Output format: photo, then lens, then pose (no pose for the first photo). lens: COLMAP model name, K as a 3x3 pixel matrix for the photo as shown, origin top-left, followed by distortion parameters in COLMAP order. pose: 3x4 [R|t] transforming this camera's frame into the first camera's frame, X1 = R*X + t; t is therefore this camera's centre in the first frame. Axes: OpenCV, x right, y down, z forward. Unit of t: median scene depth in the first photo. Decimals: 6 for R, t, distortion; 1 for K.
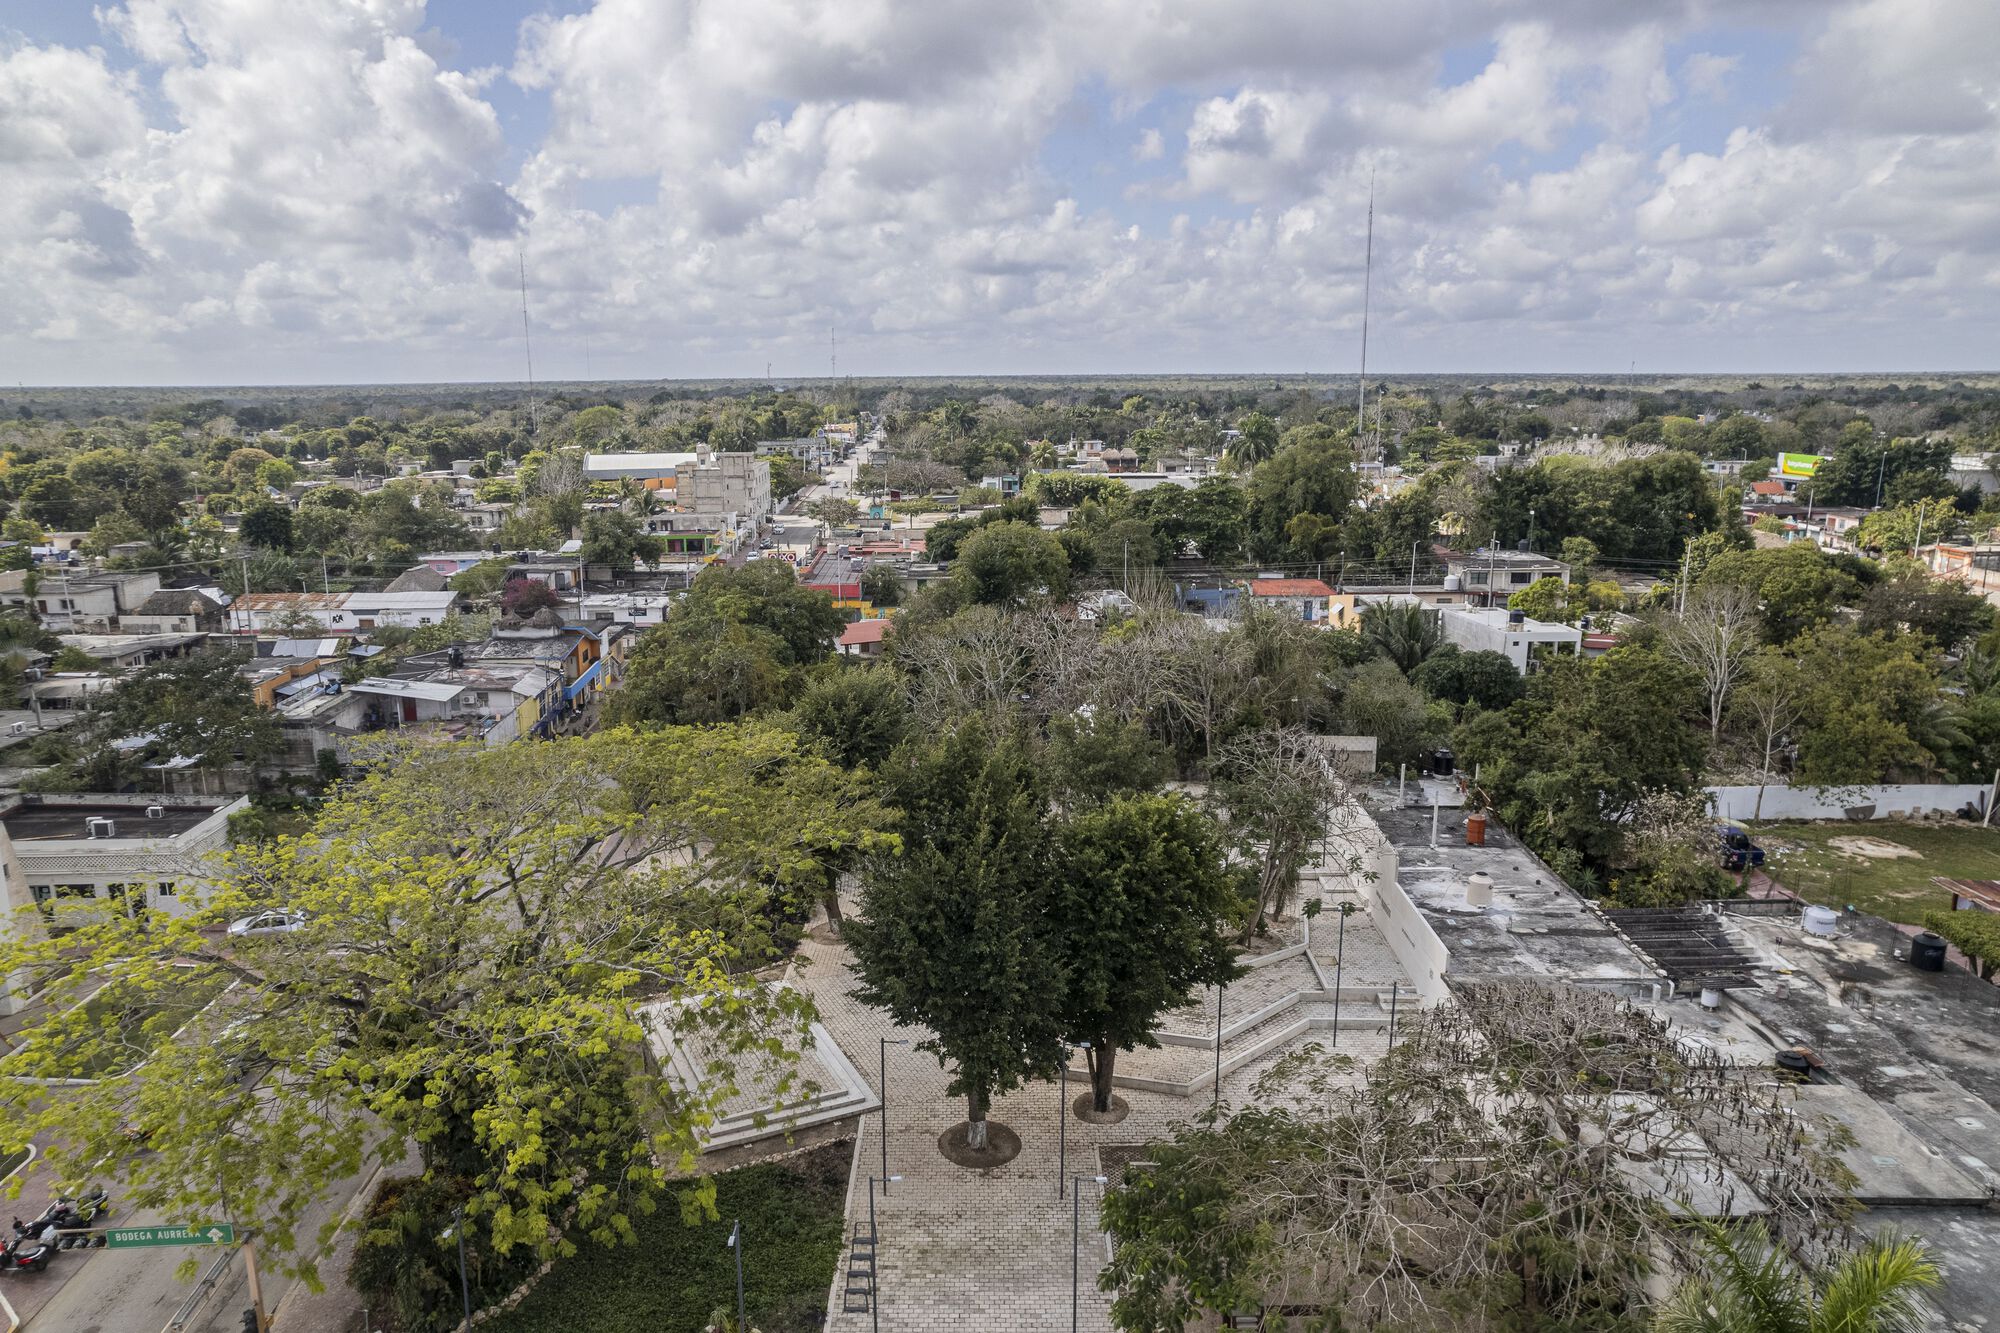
lens RADIAL K [[1299.7, 0, 1021.1], [0, 1299.7, 680.8], [0, 0, 1]] dist [-0.065758, 0.050905]
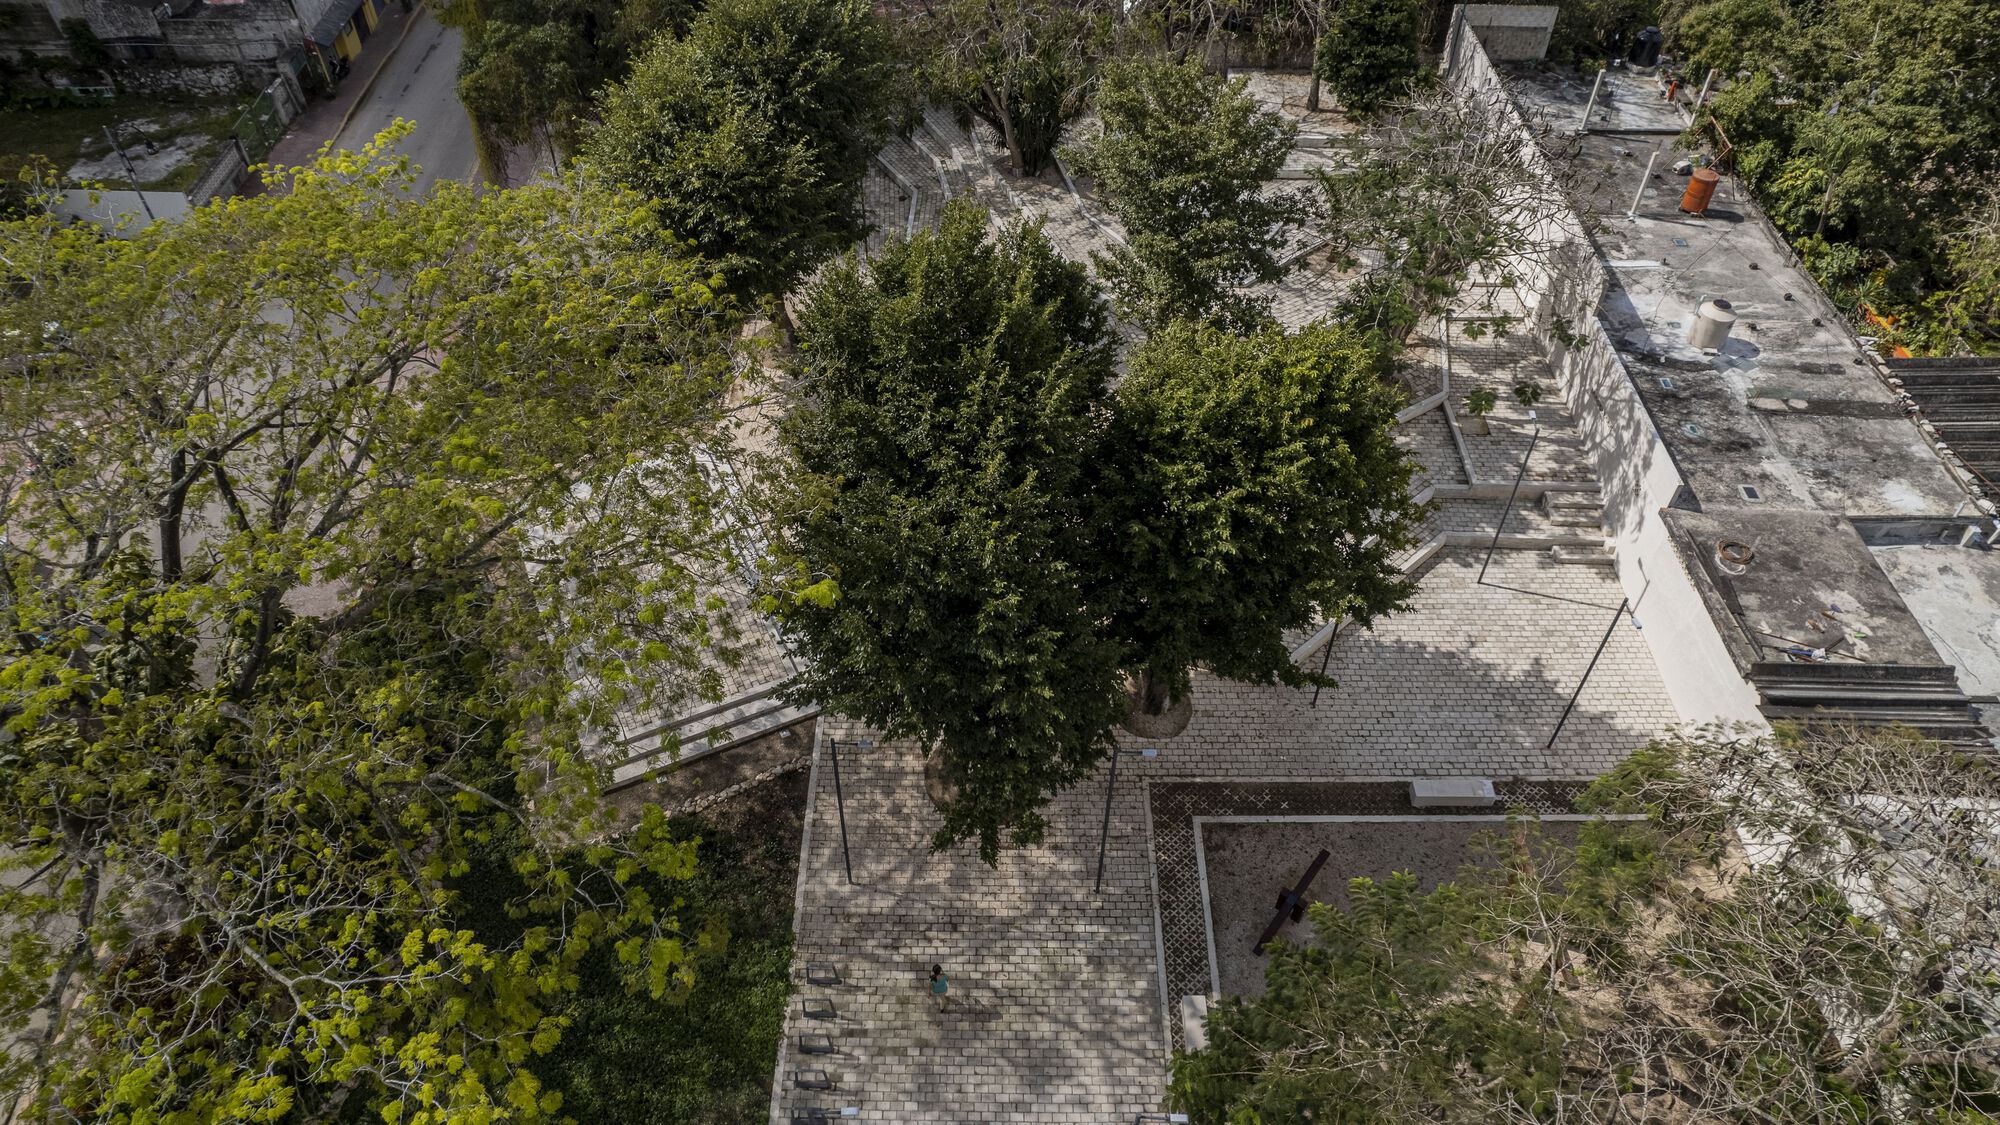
lens RADIAL K [[1327.1, 0, 973.3], [0, 1327.1, 561.0], [0, 0, 1]] dist [-0.074057, 0.070588]
pose [[0.999235, 0.020054, -0.033585, -0.012090], [0.000544, 0.851381, 0.524547, -0.101254], [0.039113, -0.524164, 0.850719, 0.346347]]
